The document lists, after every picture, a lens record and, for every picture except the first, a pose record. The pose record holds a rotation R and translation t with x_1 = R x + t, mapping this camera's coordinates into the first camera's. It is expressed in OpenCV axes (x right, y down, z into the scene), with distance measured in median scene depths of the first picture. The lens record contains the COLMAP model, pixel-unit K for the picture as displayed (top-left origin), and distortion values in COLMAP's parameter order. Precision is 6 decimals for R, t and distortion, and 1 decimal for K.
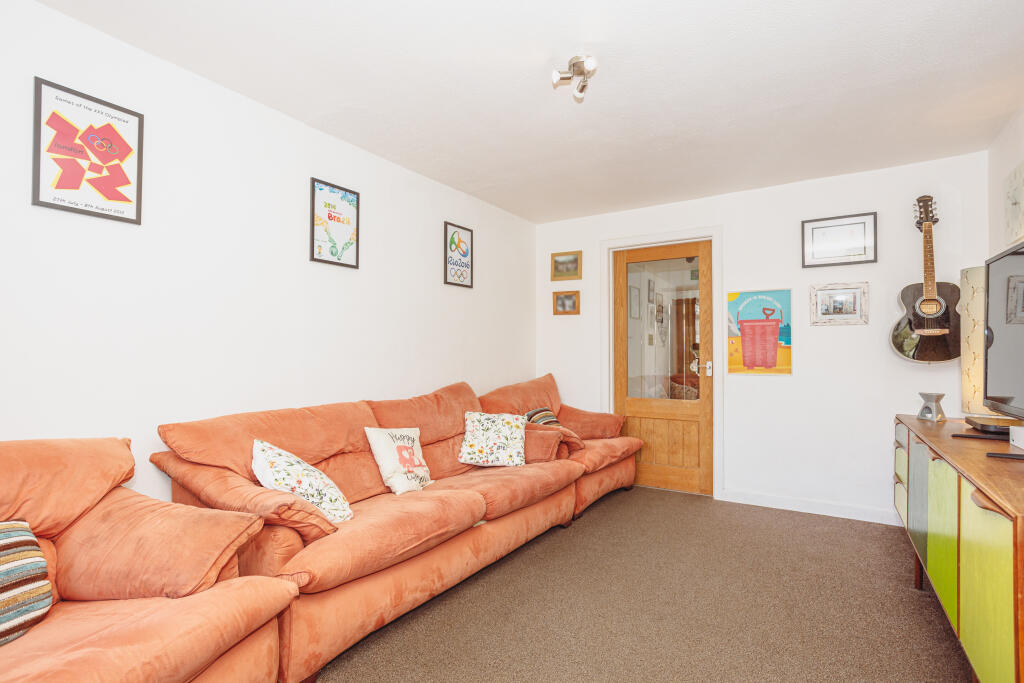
lens RADIAL K [[498.4, 0, 504.5], [0, 498.4, 343.1], [0, 0, 1]] dist [-0.032968, 0.013416]
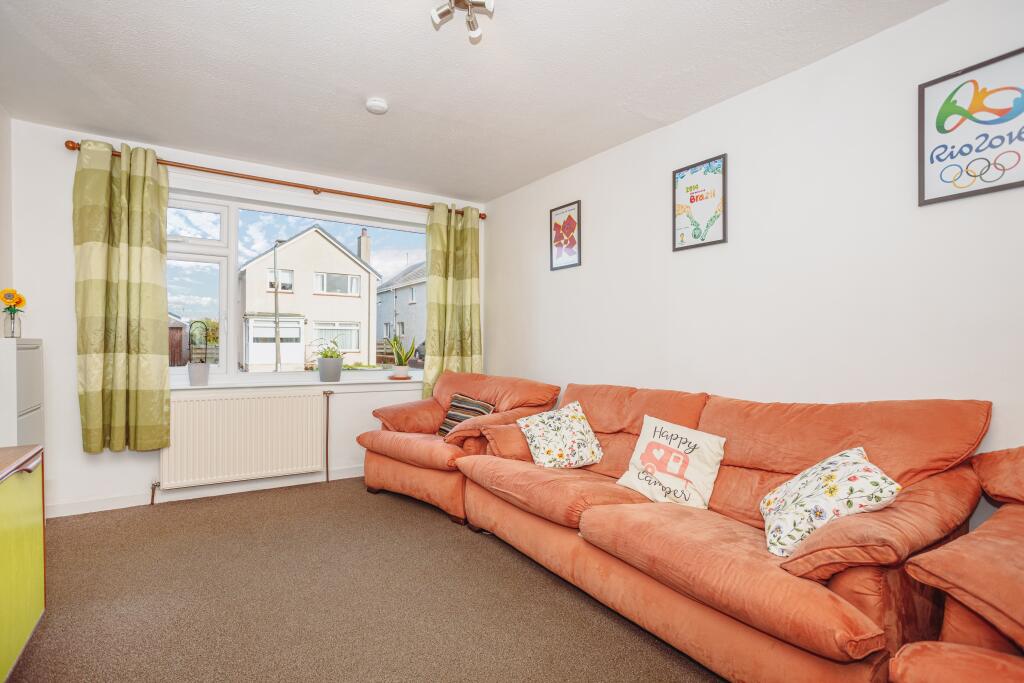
lens RADIAL K [[498.4, 0, 503.8], [0, 498.4, 345.7], [0, 0, 1]] dist [-0.032968, 0.013416]
pose [[-0.394682, -0.000671, -0.918818, 0.679305], [0.014448, 0.999872, -0.006936, 0.031952], [0.918704, -0.016013, -0.394622, 1.037276]]
